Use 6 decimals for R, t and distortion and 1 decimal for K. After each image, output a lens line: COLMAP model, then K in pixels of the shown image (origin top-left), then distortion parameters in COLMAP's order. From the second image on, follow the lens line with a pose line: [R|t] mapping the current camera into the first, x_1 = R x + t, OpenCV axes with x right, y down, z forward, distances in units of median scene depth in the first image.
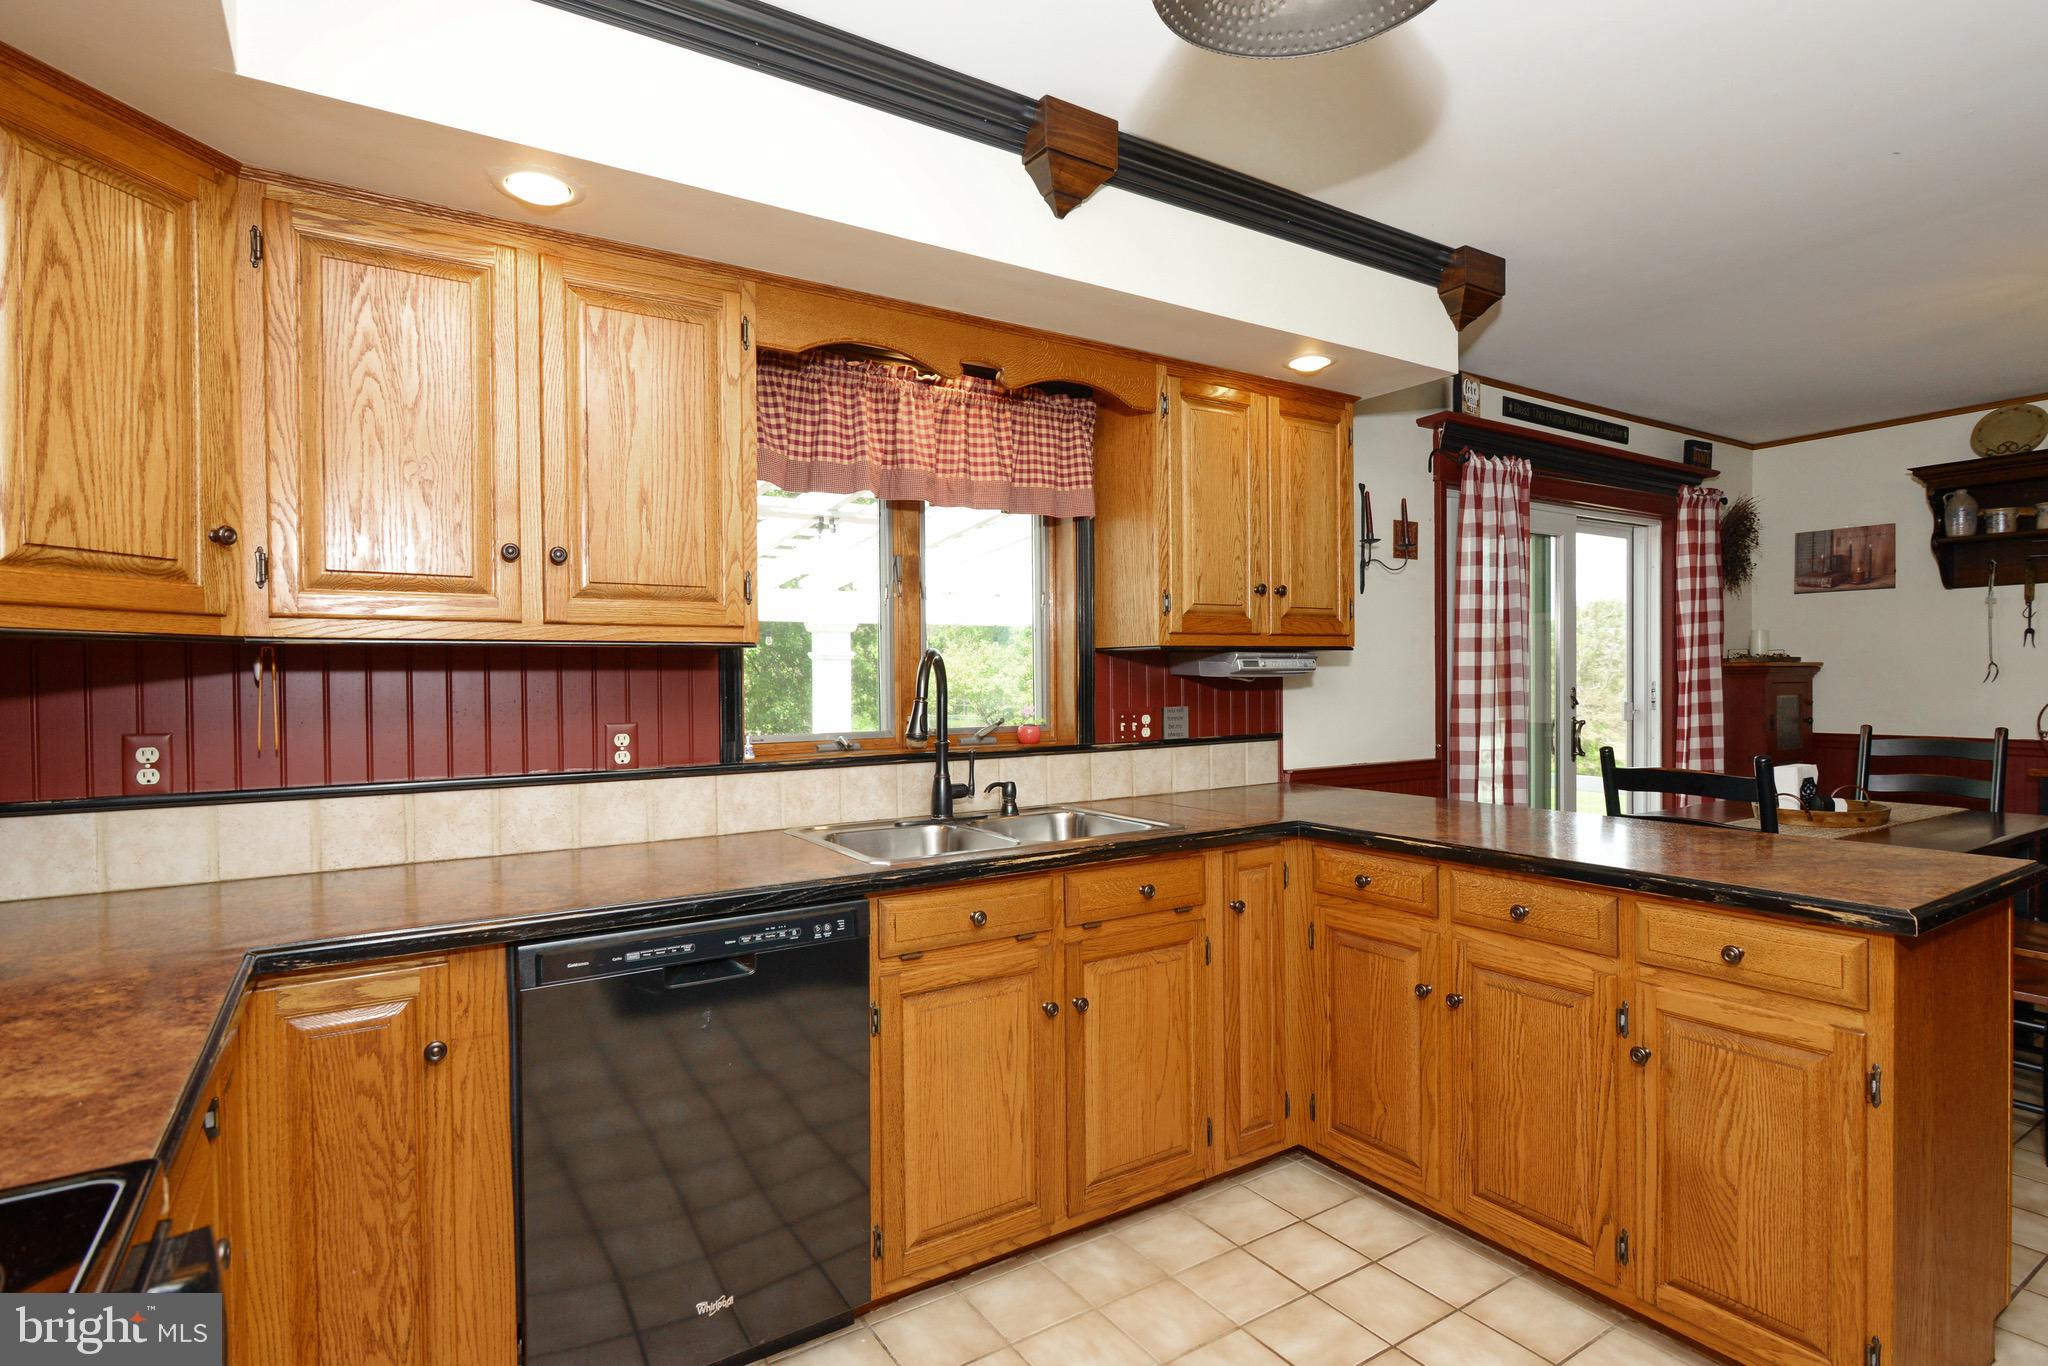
lens RADIAL K [[1014.5, 0, 1021.2], [0, 1014.5, 679.4], [0, 0, 1]] dist [-0.000961, 0.001635]
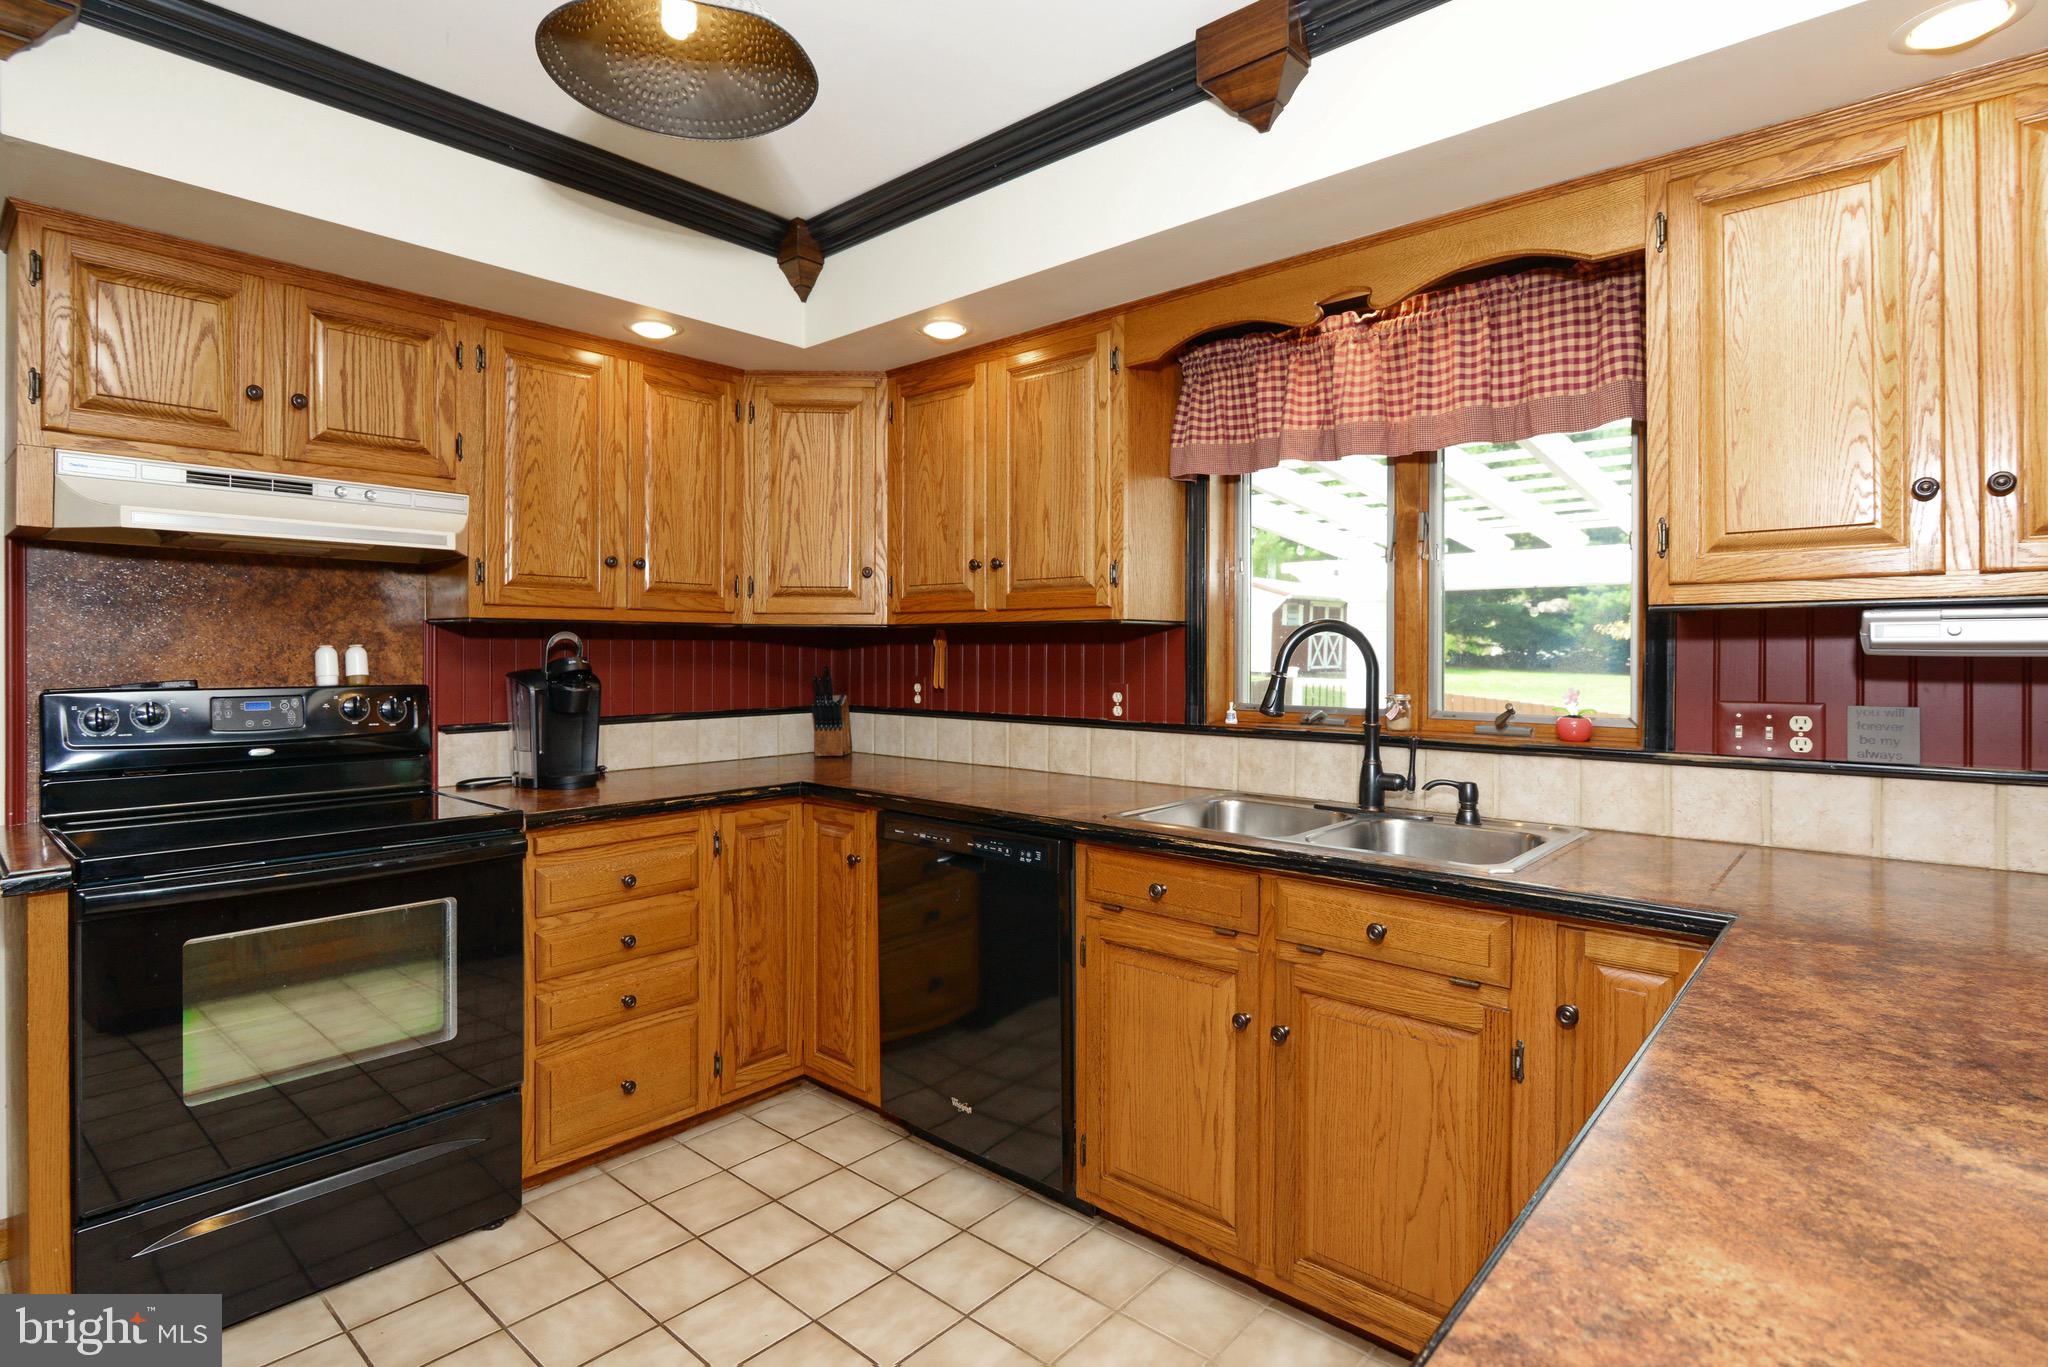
lens RADIAL K [[1014.5, 0, 1012.3], [0, 1014.5, 639.3], [0, 0, 1]] dist [-0.000961, 0.001635]
pose [[0.270346, -0.000642, -0.962763, 0.681086], [-0.006774, 0.999974, -0.002569, -0.007534], [0.962740, 0.007217, 0.270334, 0.452906]]
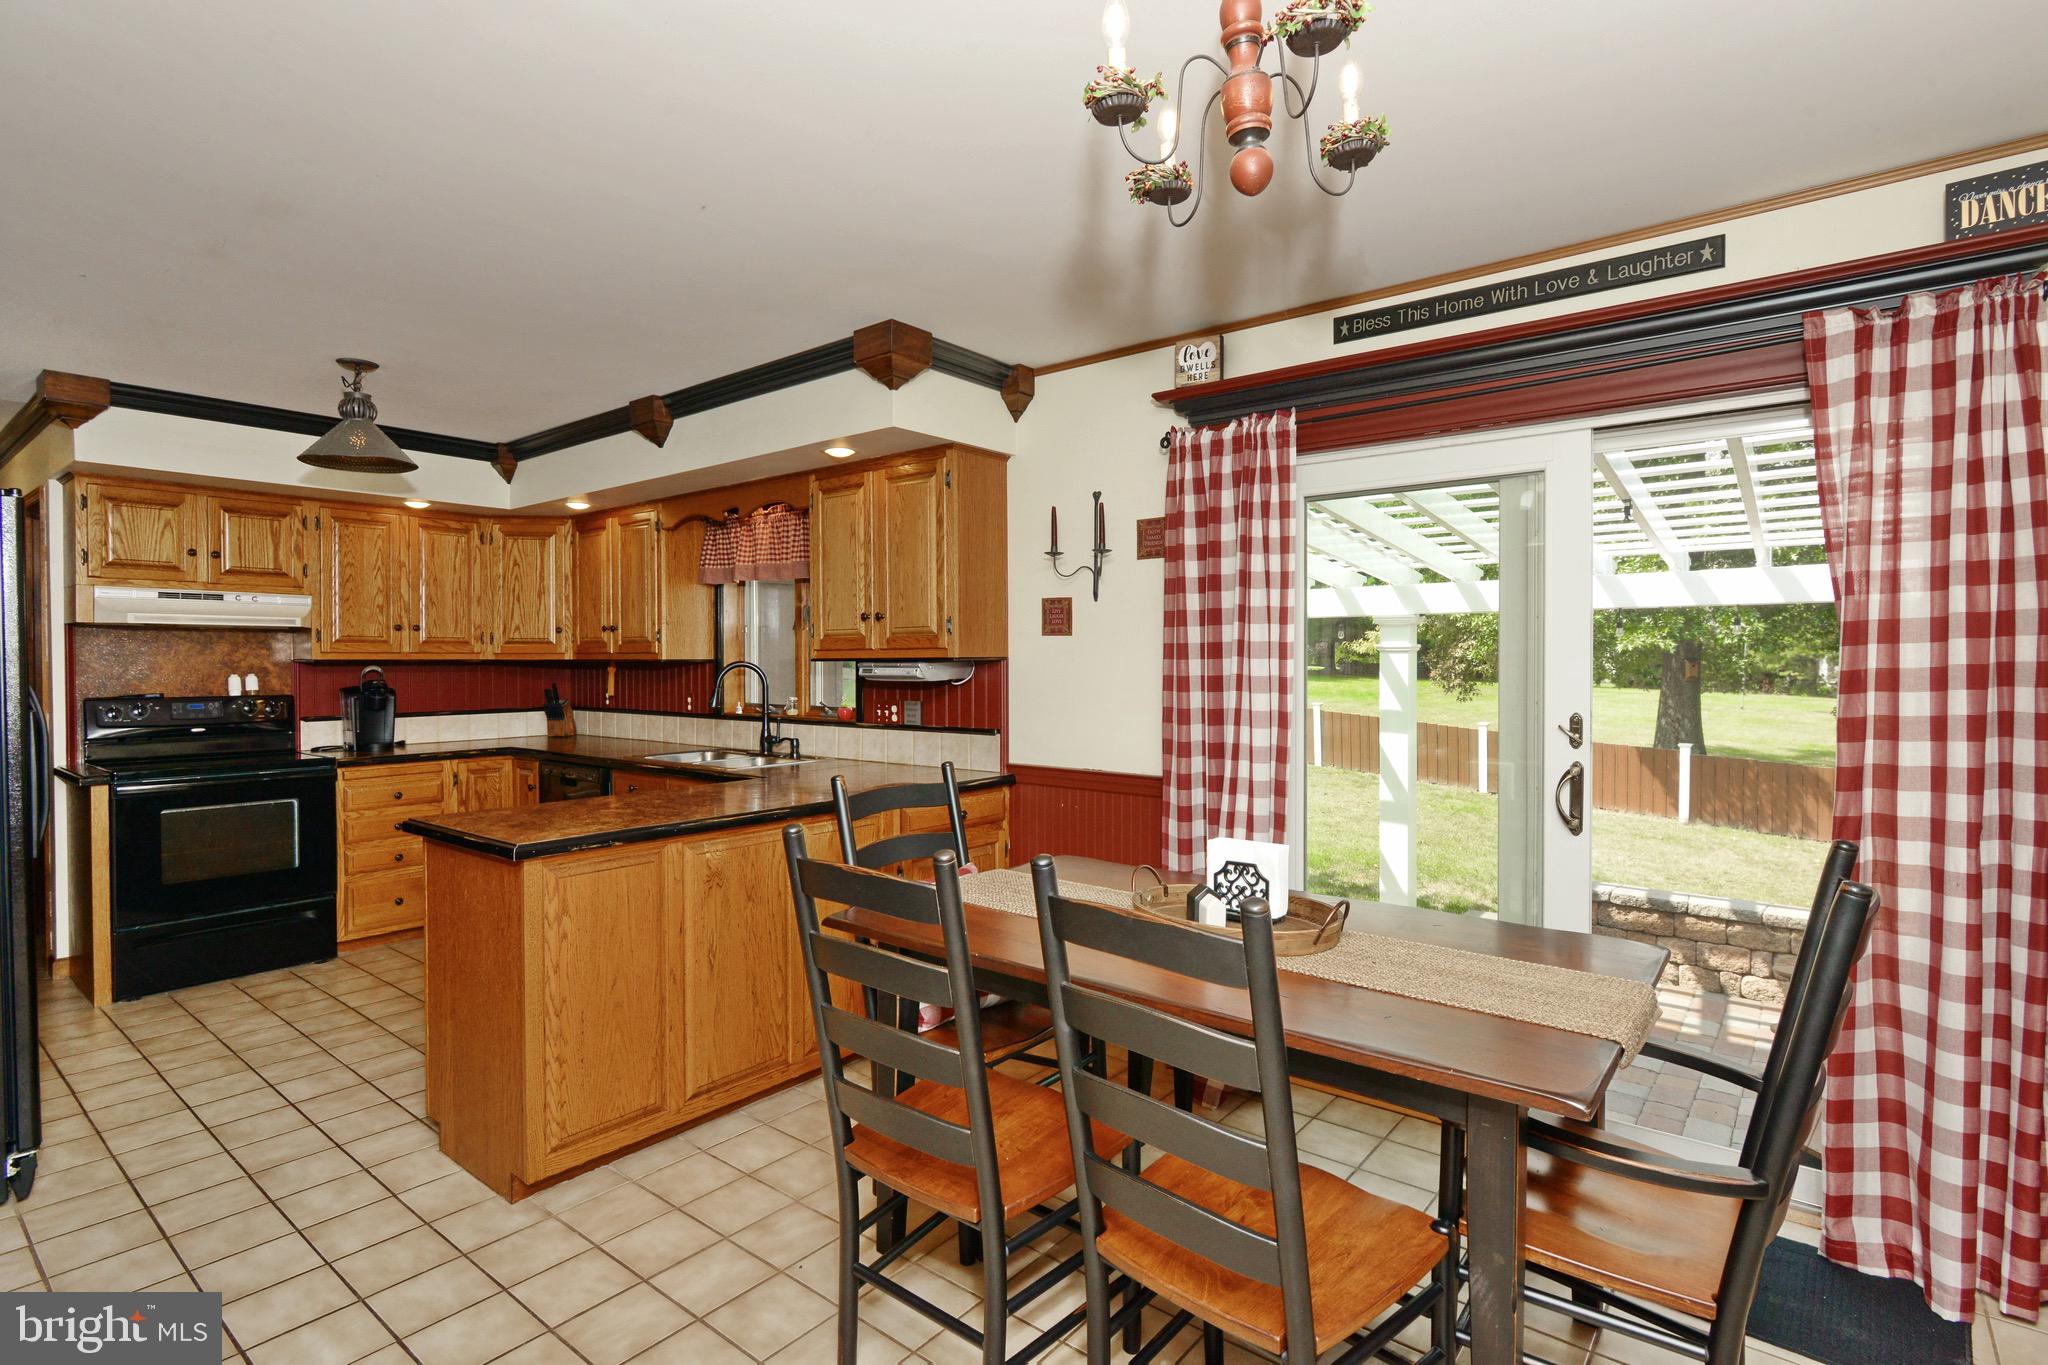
lens RADIAL K [[1014.5, 0, 1065.5], [0, 1014.5, 656.6], [0, 0, 1]] dist [-0.000961, 0.001635]
pose [[0.328463, 0.008668, -0.944477, 1.793288], [-0.004194, 0.999961, 0.007718, -0.052320], [0.944508, 0.001426, 0.328487, 0.899250]]
